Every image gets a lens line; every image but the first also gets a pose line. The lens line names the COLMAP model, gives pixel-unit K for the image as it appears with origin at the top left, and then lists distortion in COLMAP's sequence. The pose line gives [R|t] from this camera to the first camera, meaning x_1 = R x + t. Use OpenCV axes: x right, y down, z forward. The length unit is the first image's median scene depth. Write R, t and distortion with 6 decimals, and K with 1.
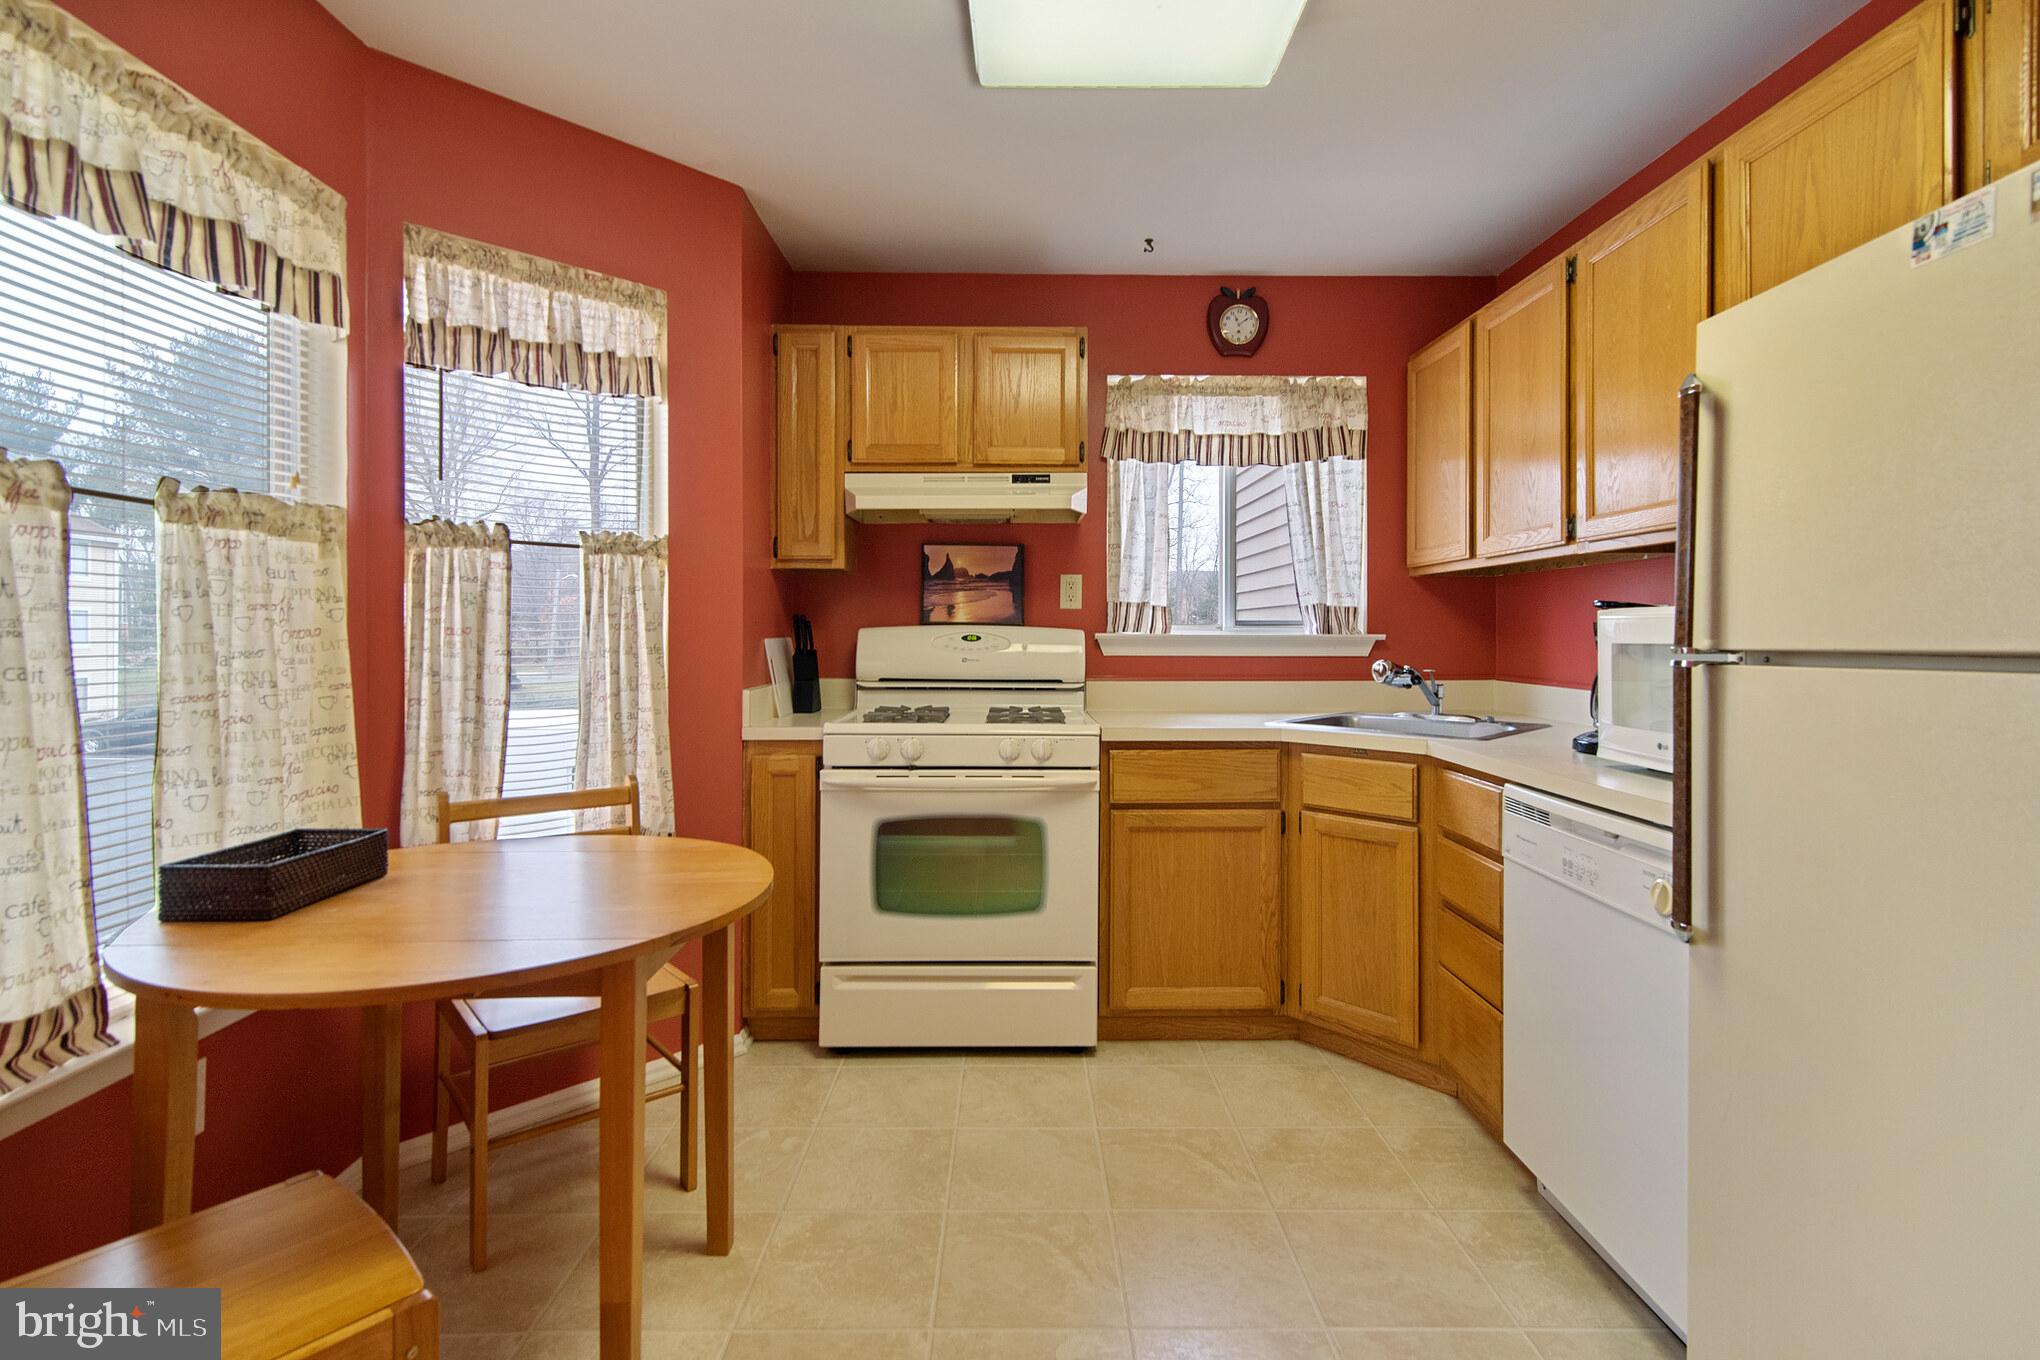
lens RADIAL K [[985.9, 0, 1025.3], [0, 985.9, 631.1], [0, 0, 1]] dist [0.002376, 0.000303]
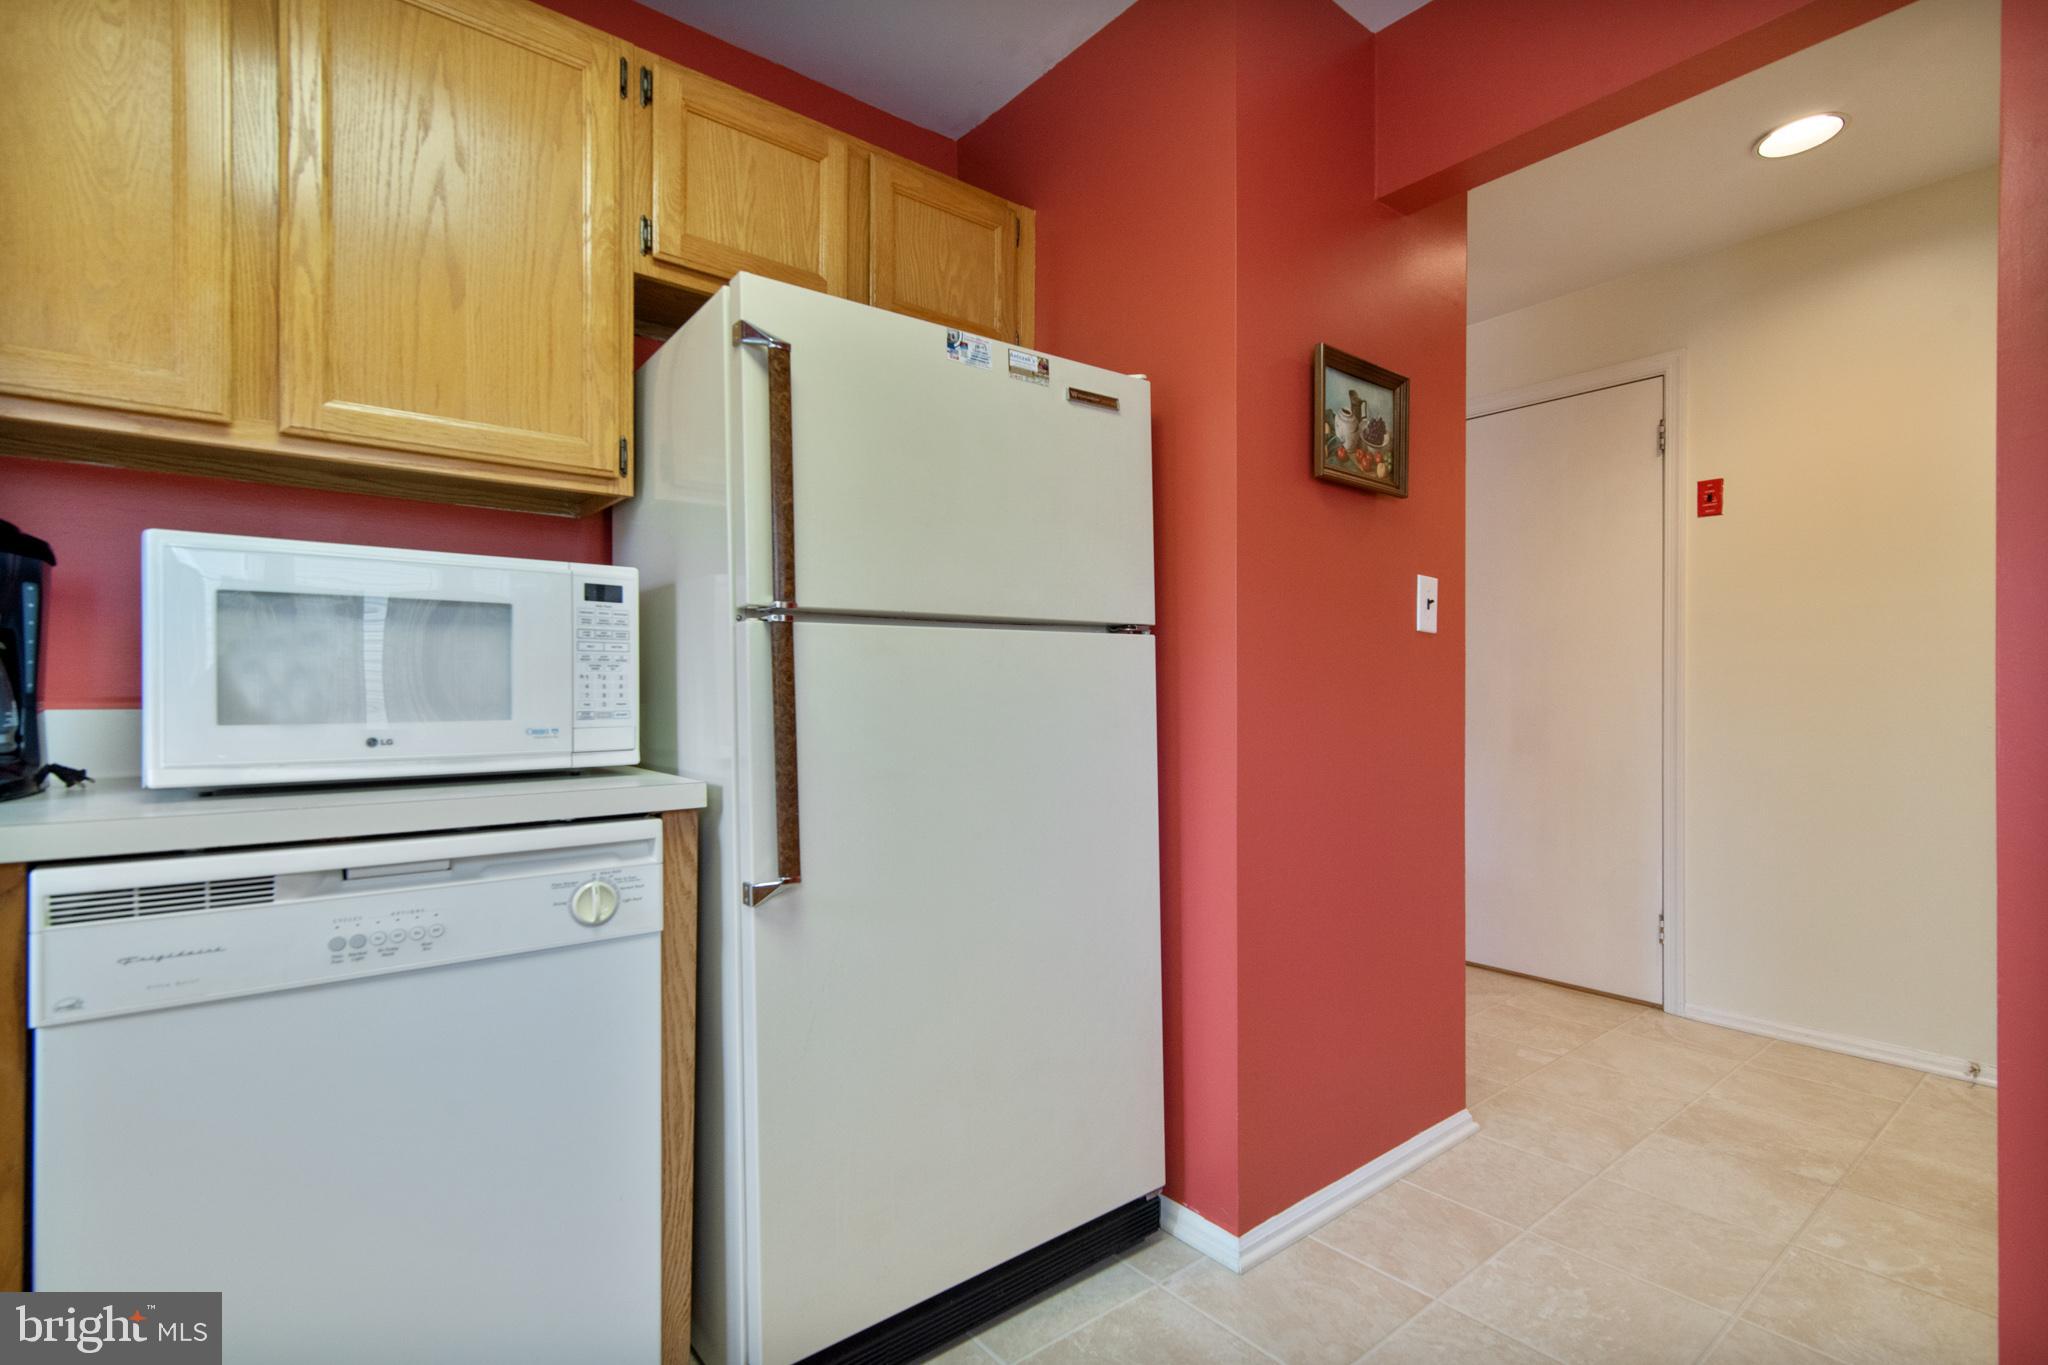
lens RADIAL K [[966.4, 0, 1024.0], [0, 966.4, 682.5], [0, 0, 1]] dist [0.004587, 0.000144]
pose [[-0.620630, 0.004518, 0.784090, -0.149909], [-0.002487, 0.999967, -0.007730, 0.062717], [-0.784099, -0.006747, -0.620599, 0.850348]]
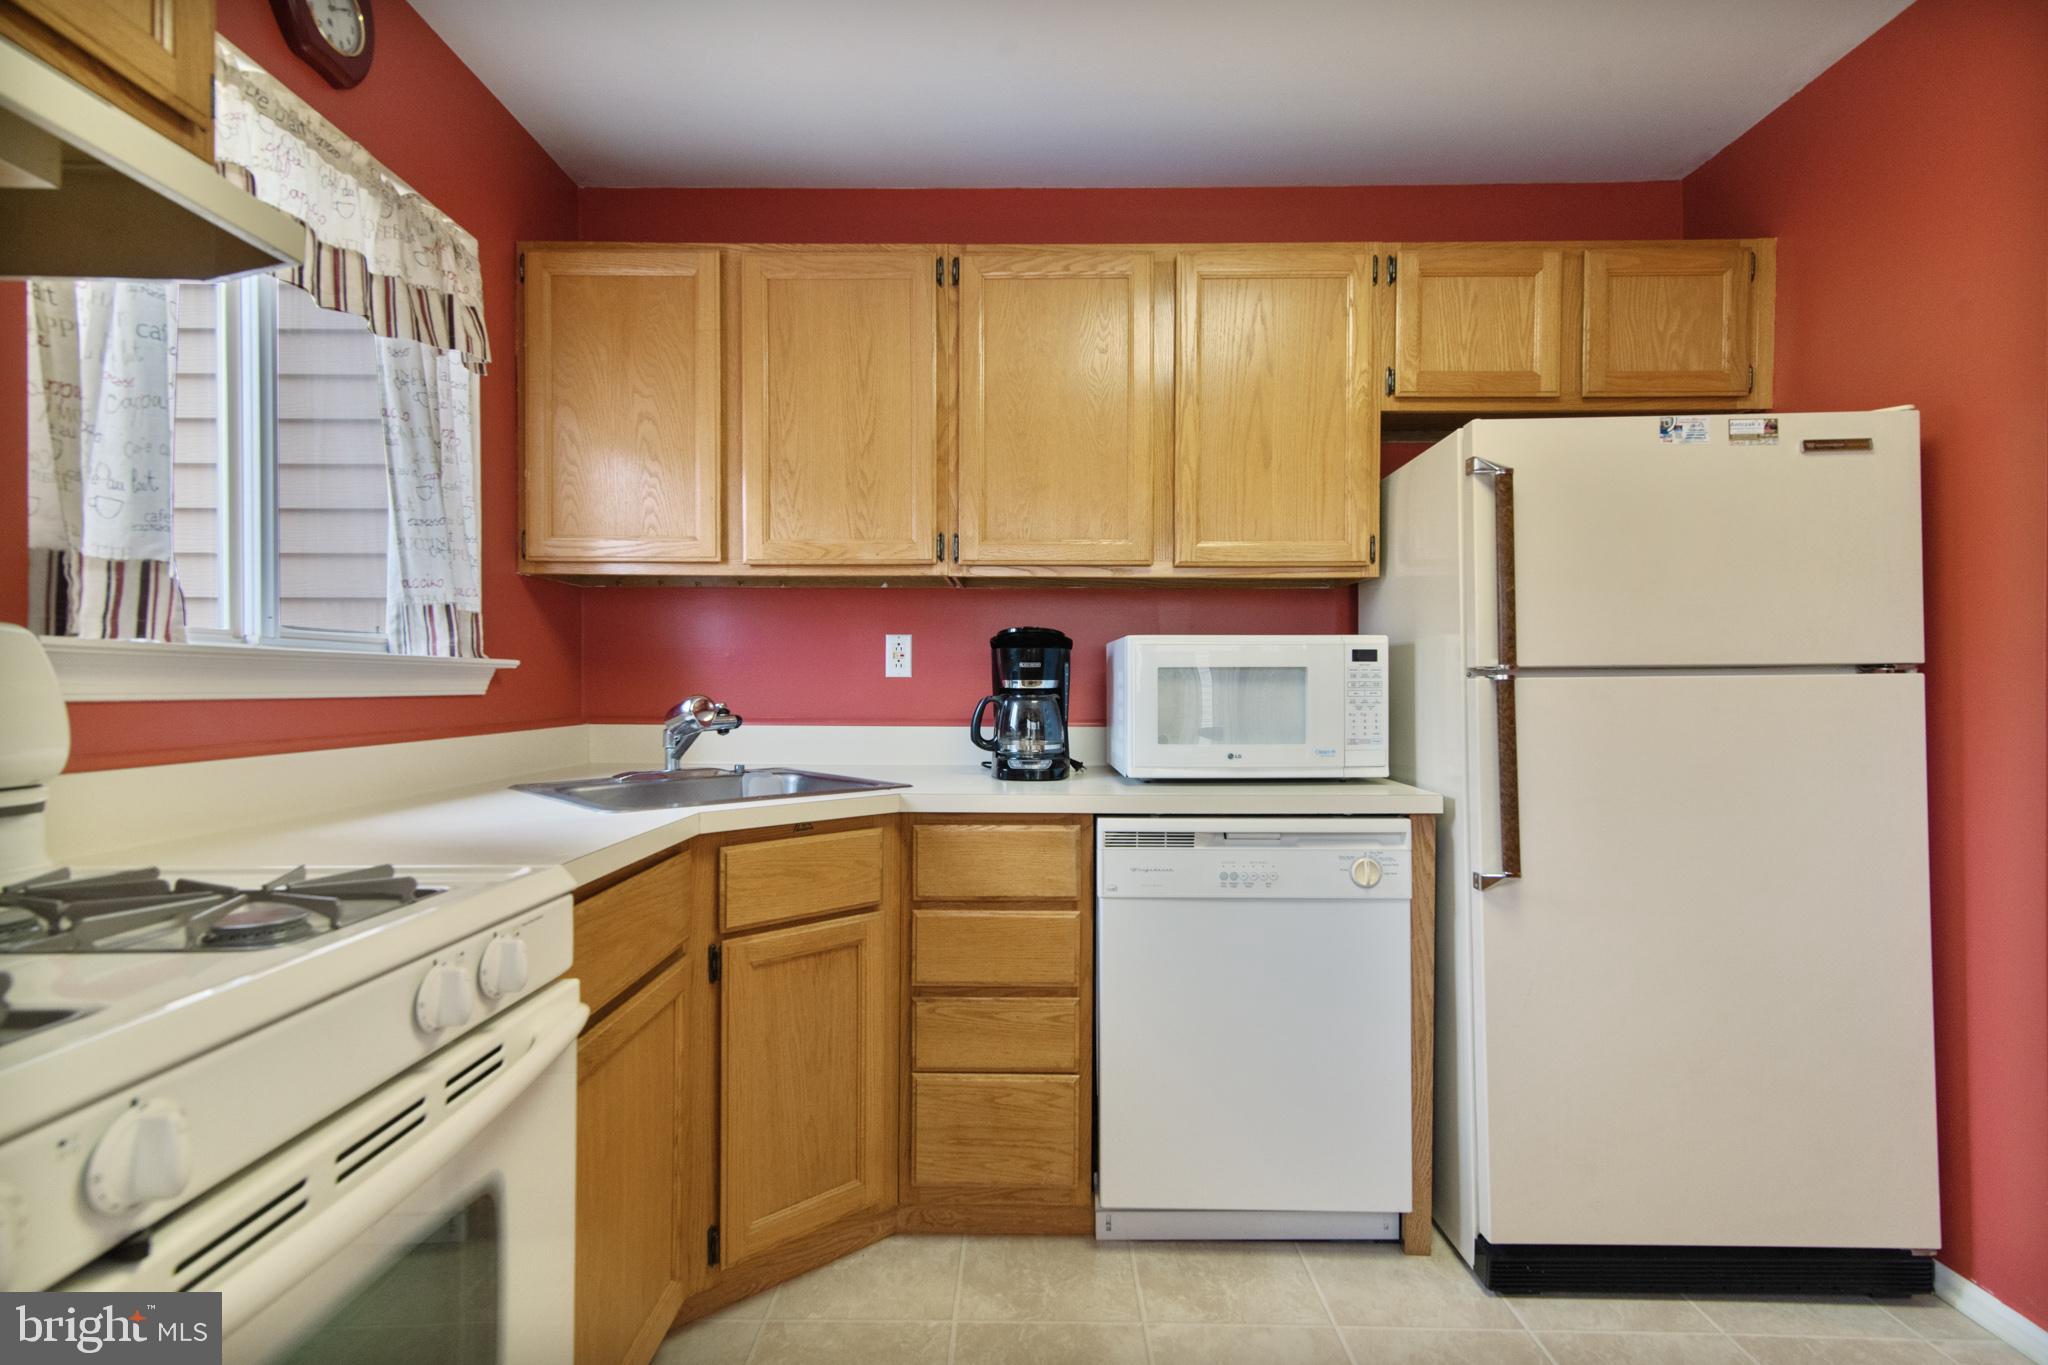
lens RADIAL K [[942.3, 0, 1027.5], [0, 942.3, 687.3], [0, 0, 1]] dist [0.015117, -0.000608]
pose [[0.014356, -0.007469, 0.999869, -0.366630], [-0.002794, 0.999968, 0.007510, 0.023154], [-0.999893, -0.002902, 0.014335, 0.975750]]
